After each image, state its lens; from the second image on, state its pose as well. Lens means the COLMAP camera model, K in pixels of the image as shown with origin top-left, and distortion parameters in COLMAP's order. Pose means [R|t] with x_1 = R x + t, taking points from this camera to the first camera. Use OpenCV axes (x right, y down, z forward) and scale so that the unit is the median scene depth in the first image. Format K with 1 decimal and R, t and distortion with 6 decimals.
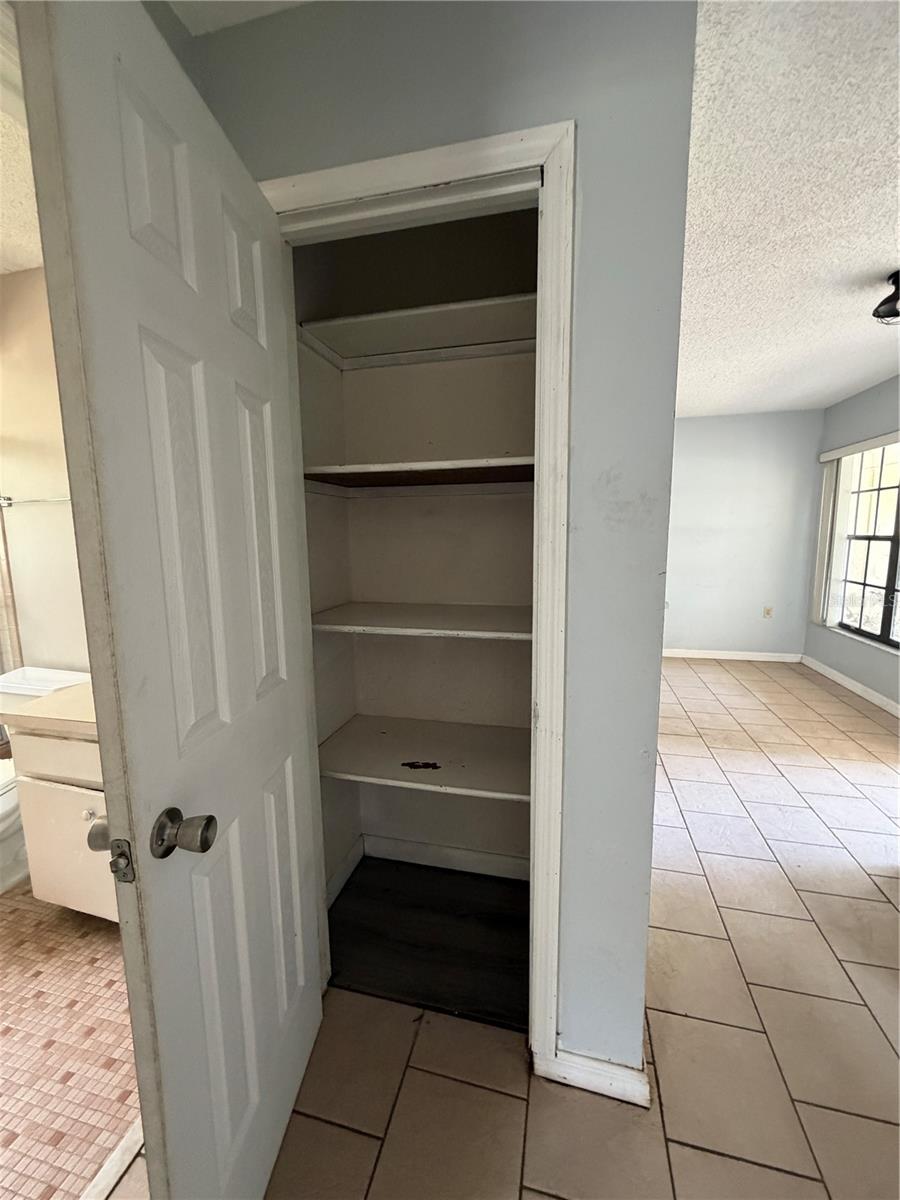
lens RADIAL K [[480.2, 0, 450.1], [0, 480.2, 595.4], [0, 0, 1]] dist [-0.000002, 0.000325]
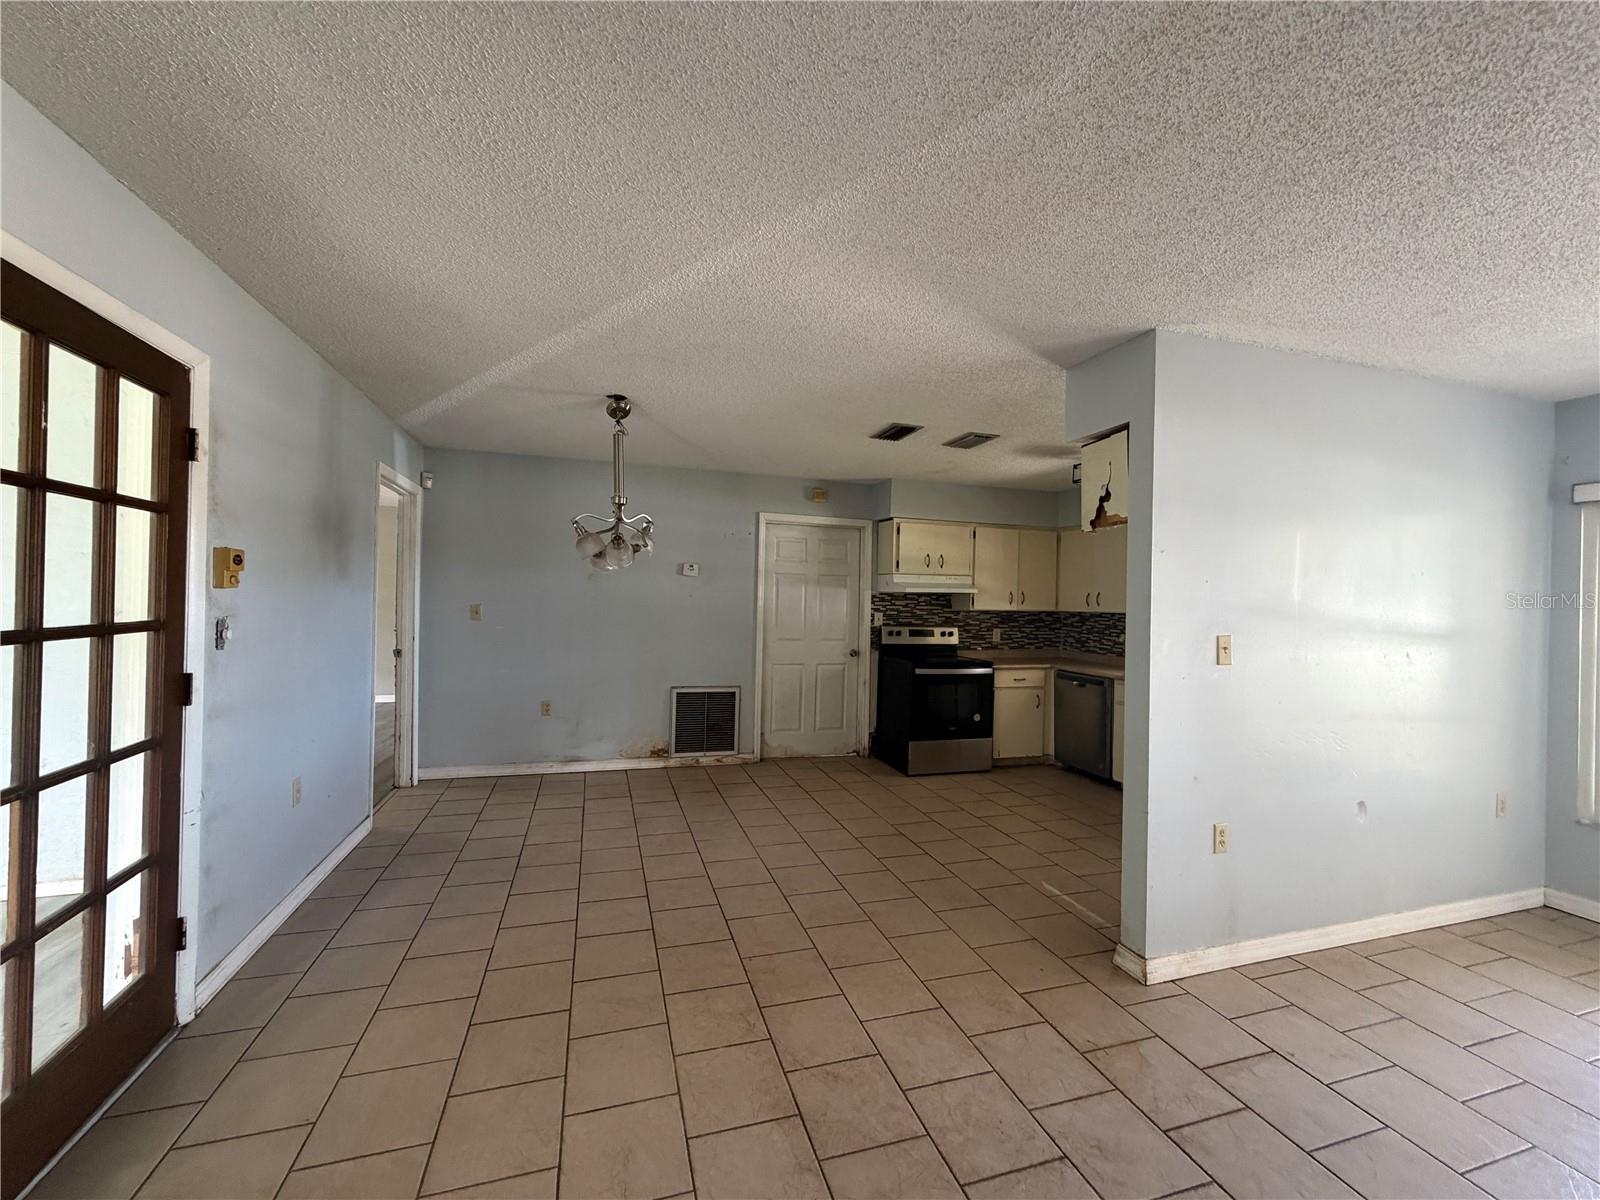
lens RADIAL K [[640.3, 0, 794.7], [0, 640.3, 598.5], [0, 0, 1]] dist [-0.000002, 0.000325]
pose [[0.856896, 0.032891, 0.514438, -0.267240], [0.036968, 0.991472, -0.124967, -0.121313], [-0.514161, 0.126102, 0.848373, 0.890792]]
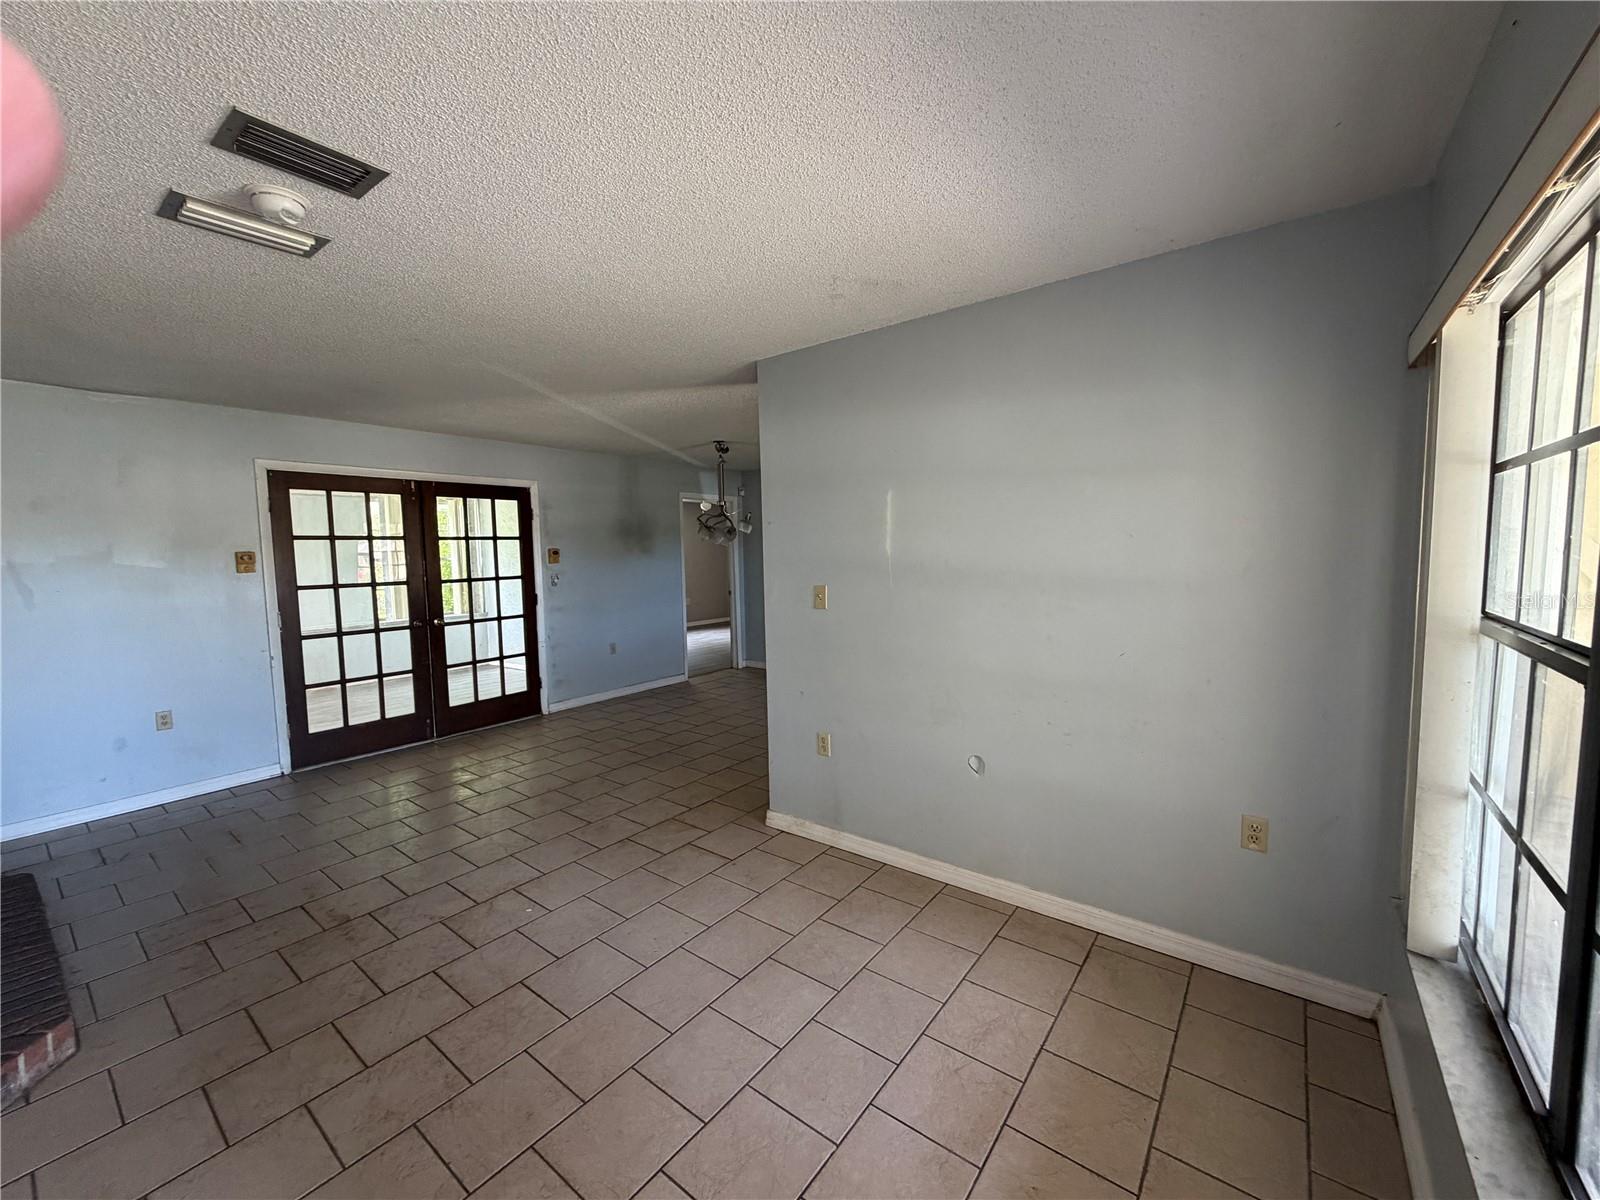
lens RADIAL K [[640.3, 0, 794.7], [0, 640.3, 598.5], [0, 0, 1]] dist [-0.000002, 0.000325]
pose [[0.913521, 0.024559, -0.406049, 0.608659], [-0.047022, 0.997860, -0.045436, -0.097878], [0.404064, 0.060600, 0.912721, 0.524042]]
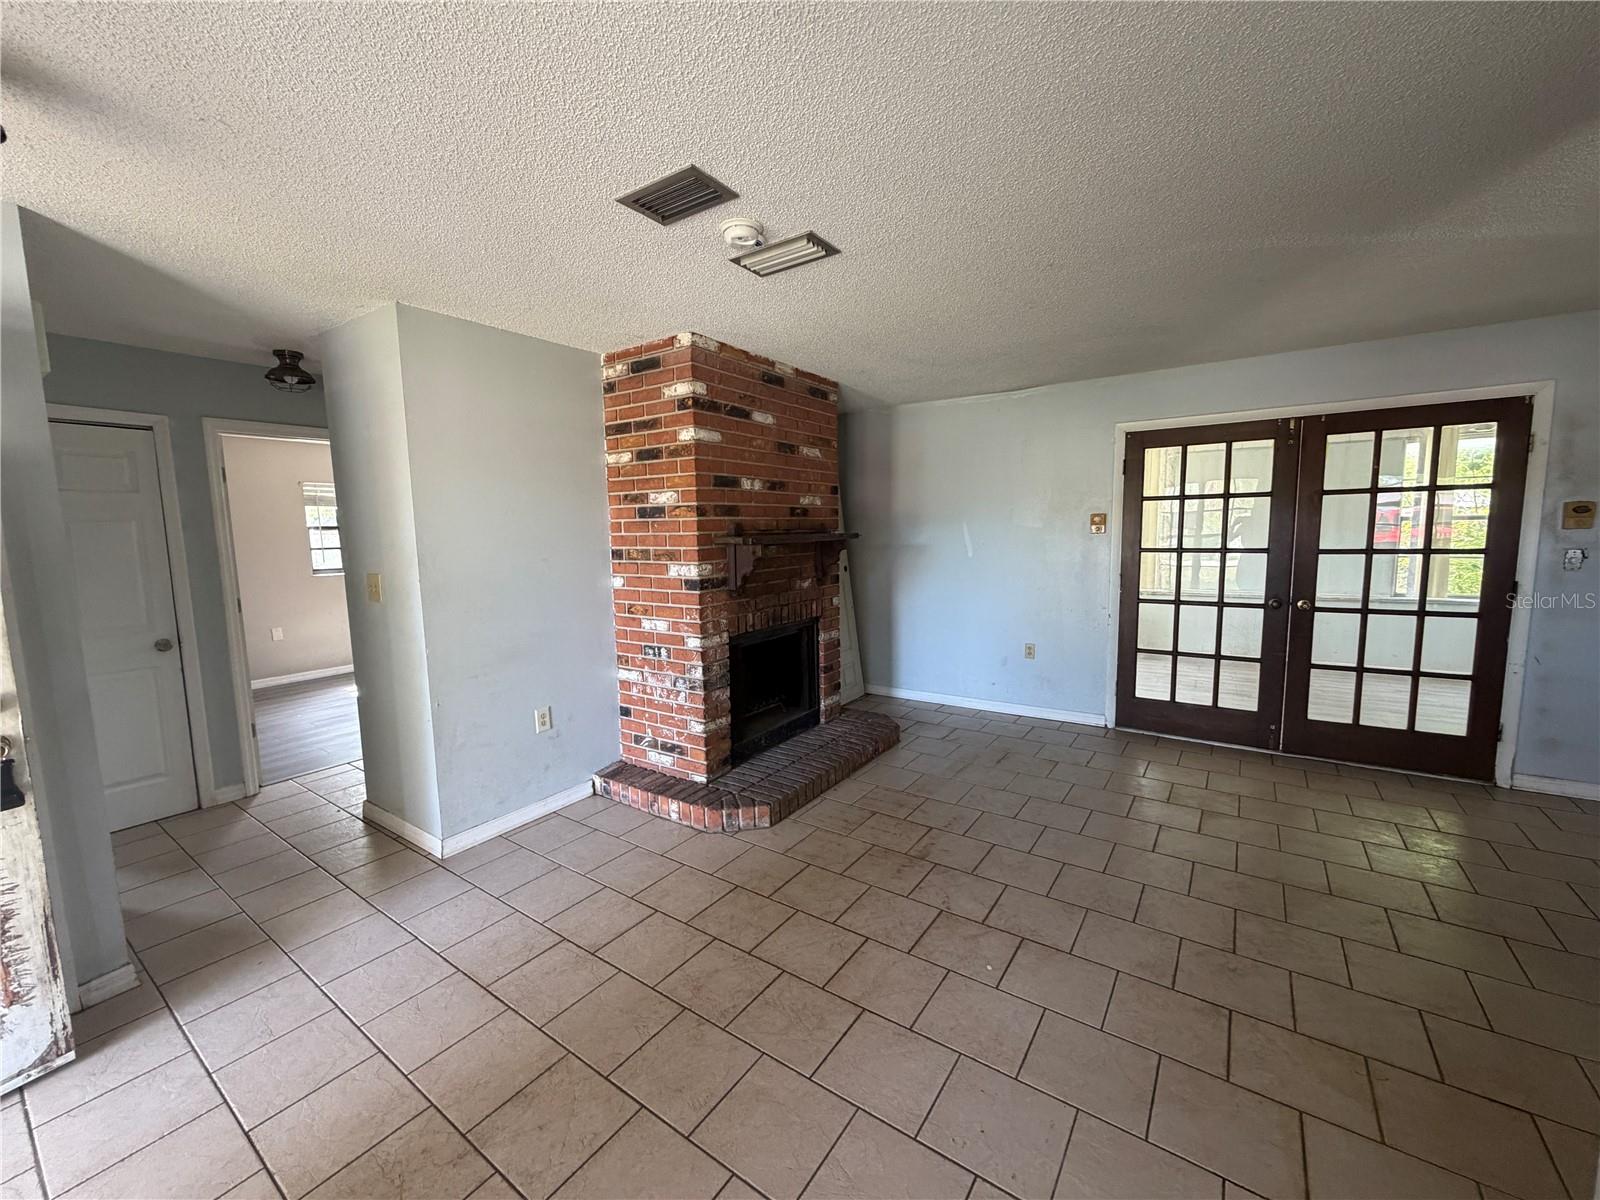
lens RADIAL K [[640.3, 0, 794.7], [0, 640.3, 598.5], [0, 0, 1]] dist [-0.000002, 0.000325]
pose [[-0.365597, 0.120603, -0.922927, 0.609624], [-0.104979, 0.979900, 0.169633, -0.160721], [0.924834, 0.158906, -0.345588, 0.976702]]
